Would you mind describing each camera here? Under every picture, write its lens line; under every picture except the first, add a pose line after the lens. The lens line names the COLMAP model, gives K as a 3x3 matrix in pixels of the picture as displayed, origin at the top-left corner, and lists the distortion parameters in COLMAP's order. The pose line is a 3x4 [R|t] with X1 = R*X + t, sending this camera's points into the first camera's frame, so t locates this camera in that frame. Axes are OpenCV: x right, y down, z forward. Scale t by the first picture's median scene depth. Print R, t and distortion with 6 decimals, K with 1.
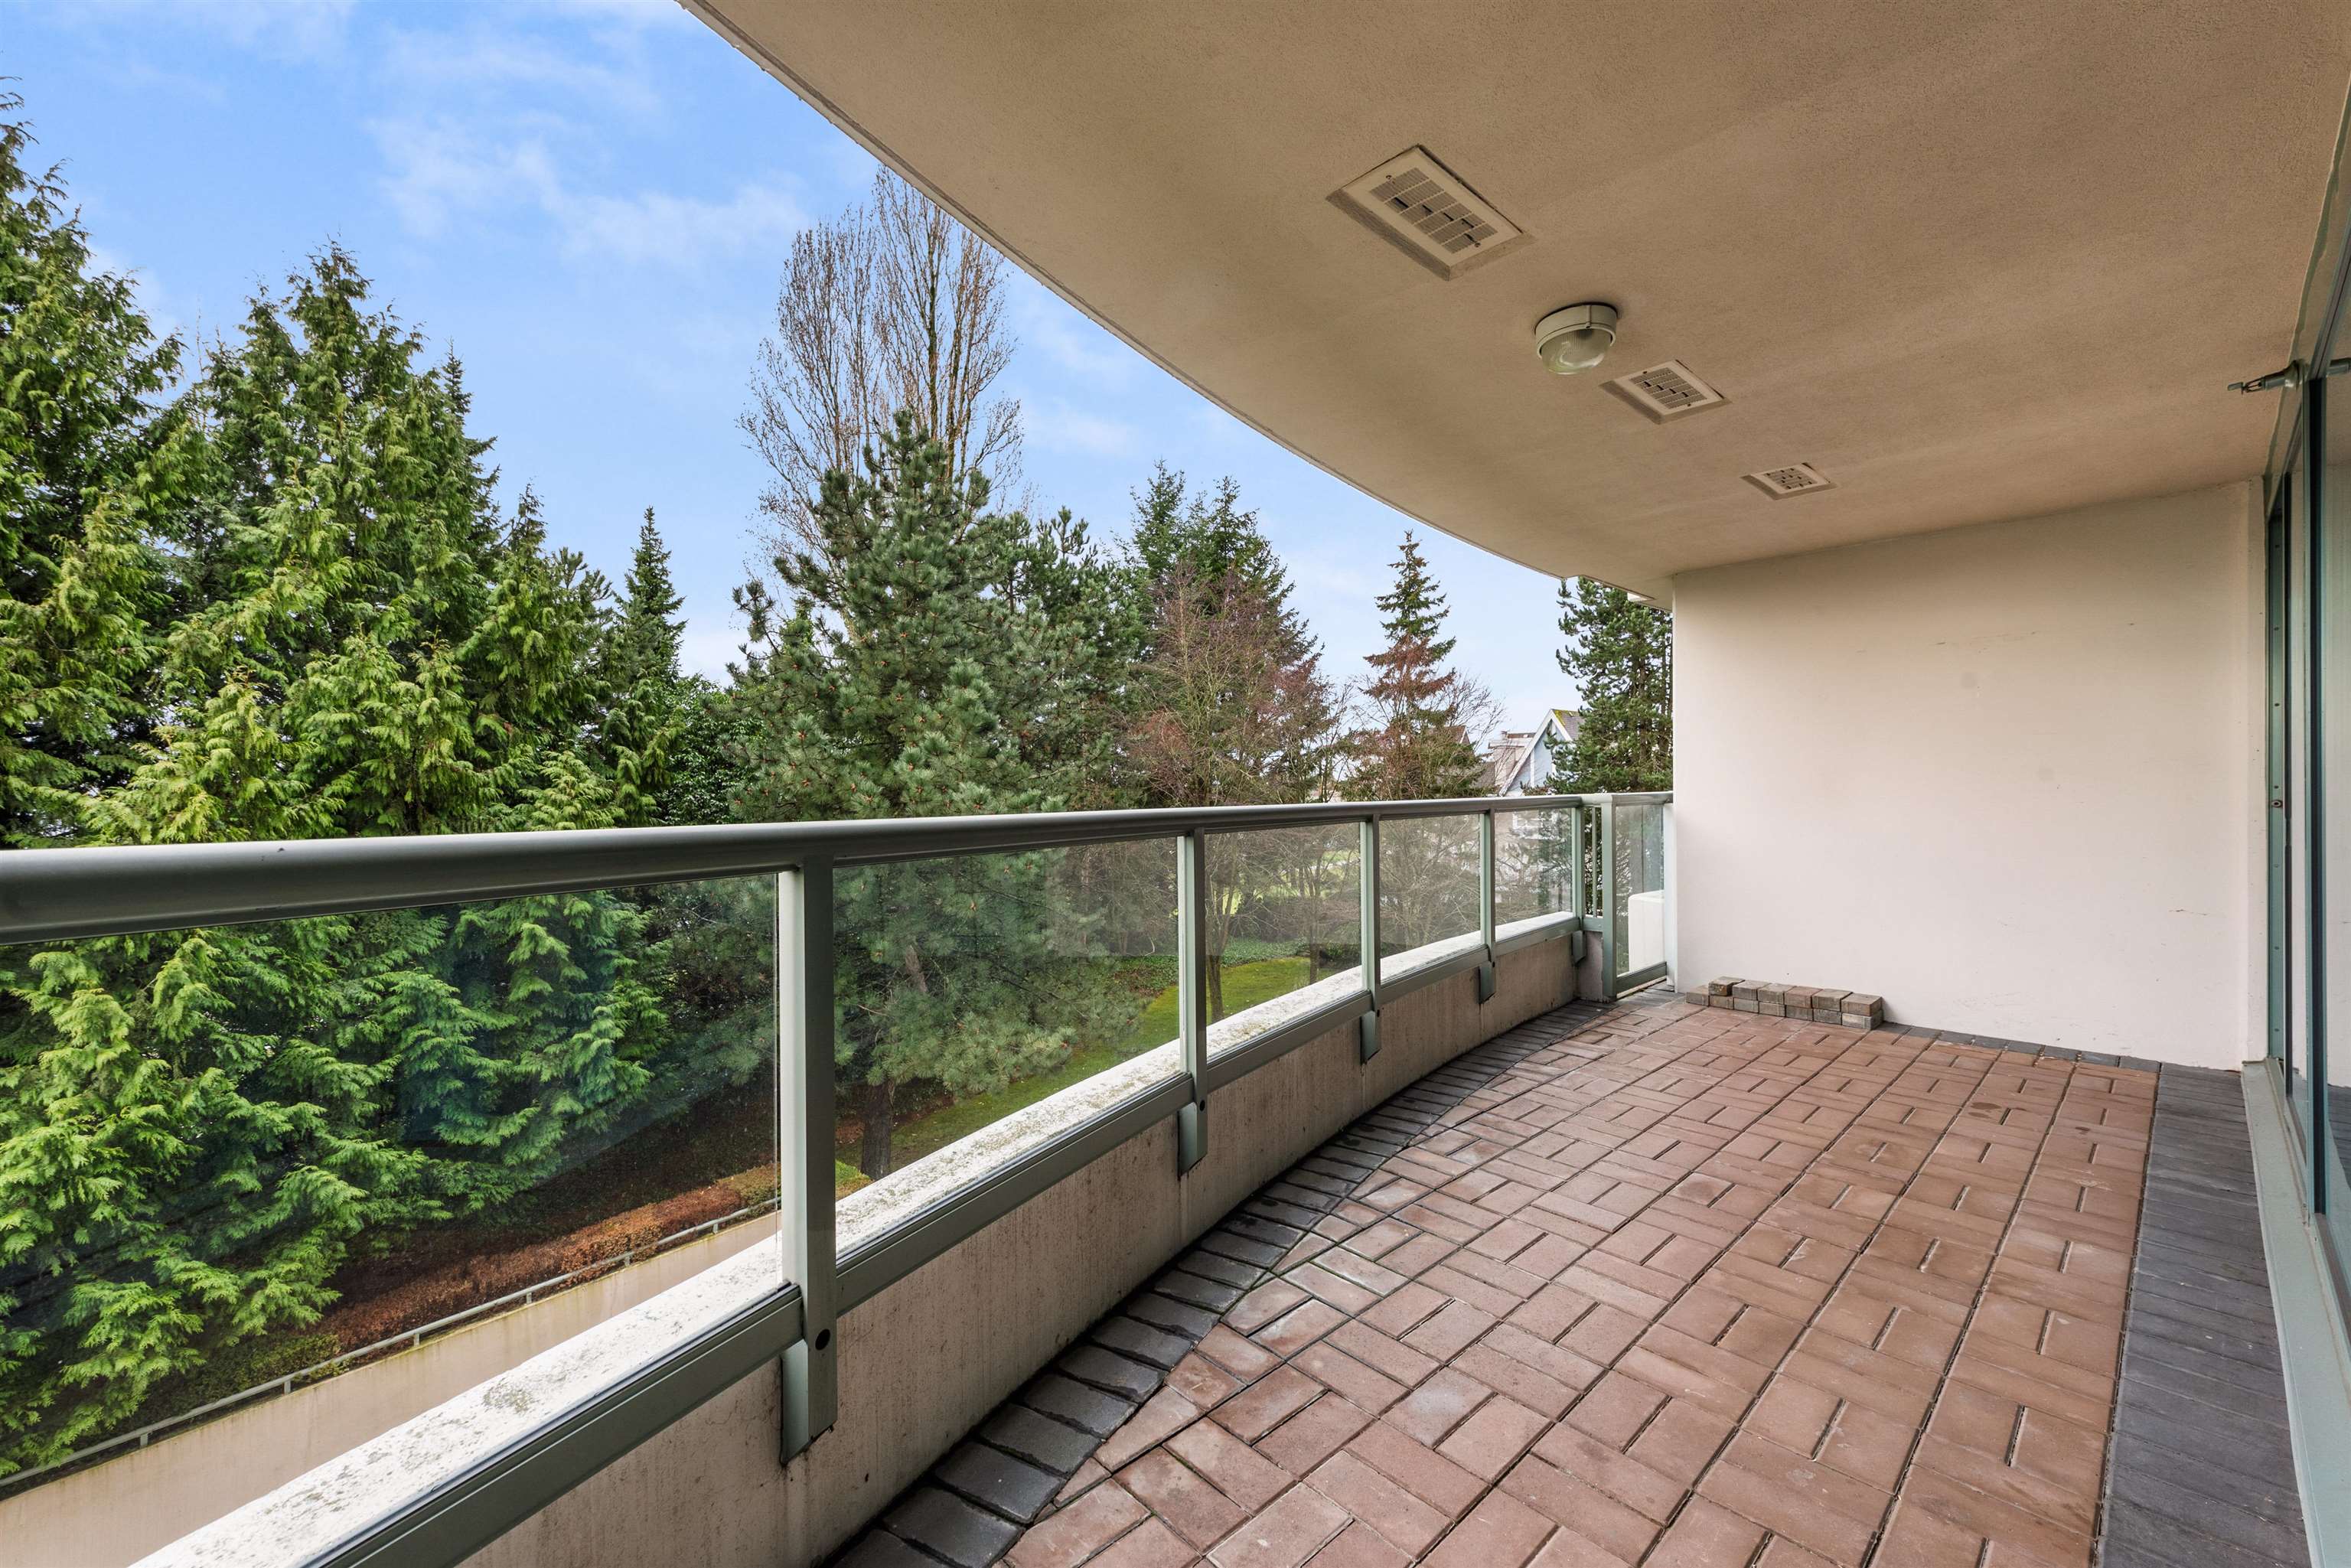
lens RADIAL K [[924.8, 0, 1184.3], [0, 924.8, 800.5], [0, 0, 1]] dist [0.002916, -0.000446]
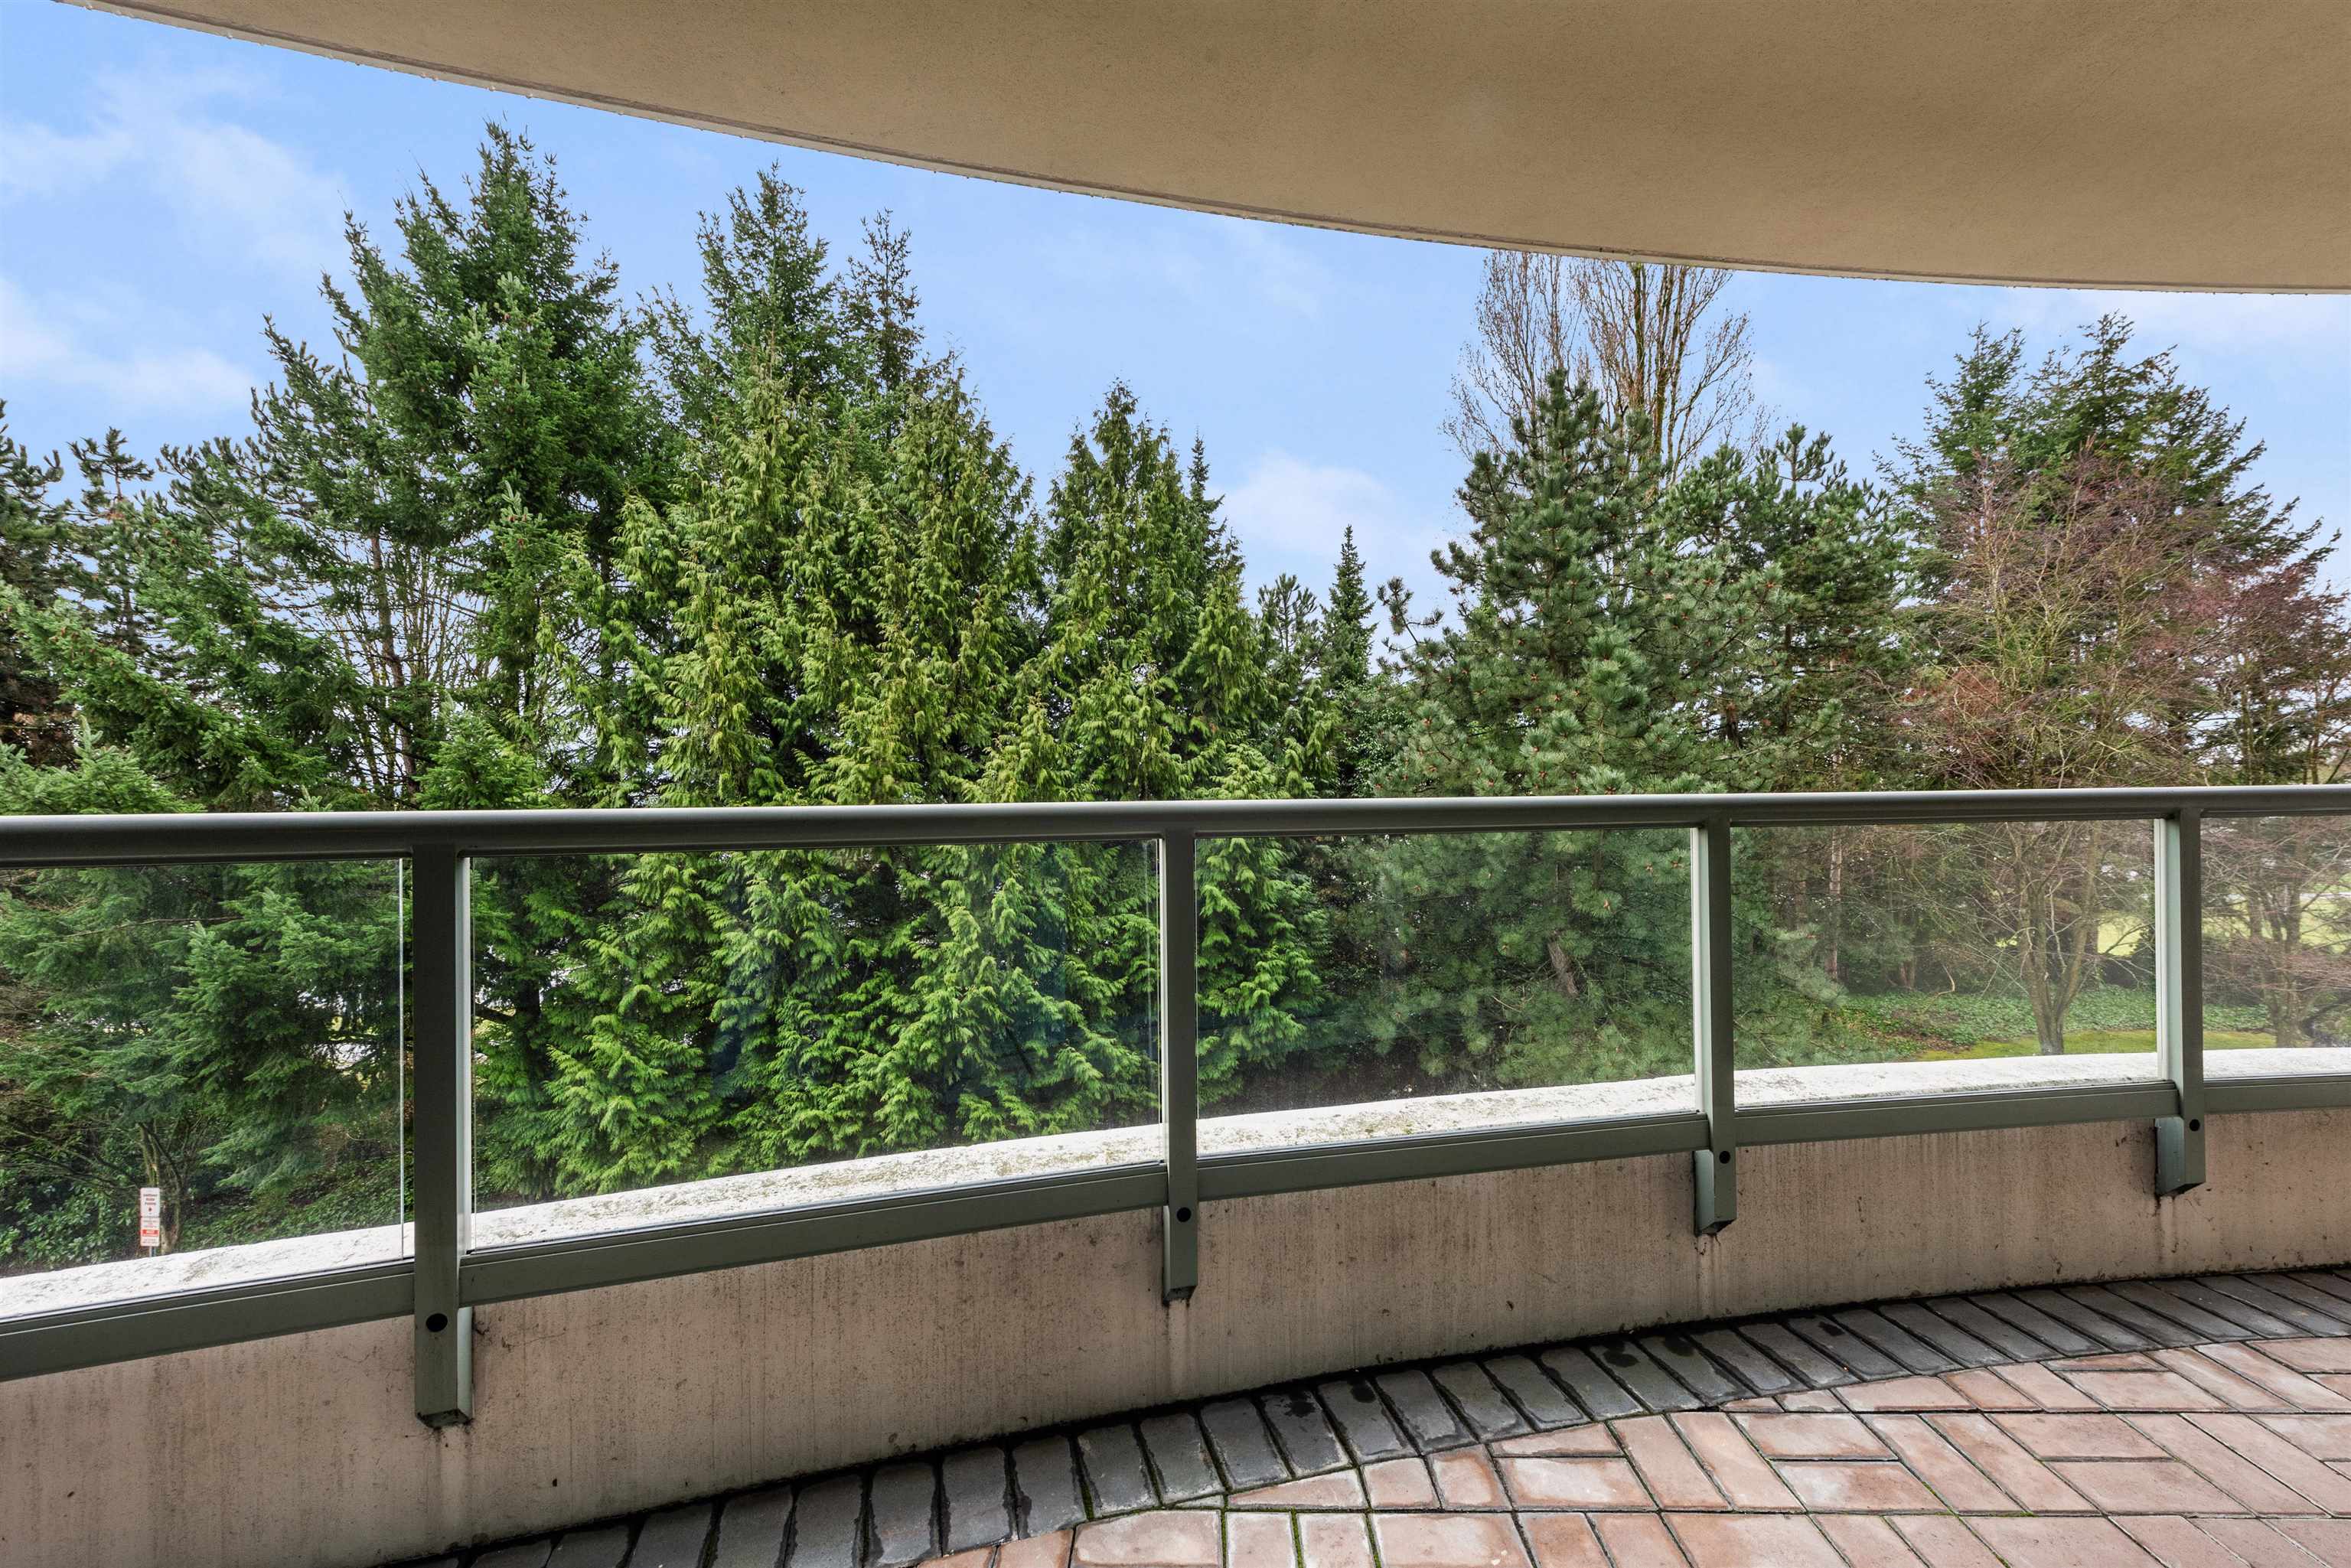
lens RADIAL K [[915.5, 0, 1175.5], [0, 915.5, 784.0], [0, 0, 1]] dist [0.017839, -0.006226]
pose [[0.718795, 0.000880, -0.695221, 0.096178], [-0.002000, 0.999998, -0.000802, -0.000355], [0.695219, 0.001967, 0.718795, 0.090582]]
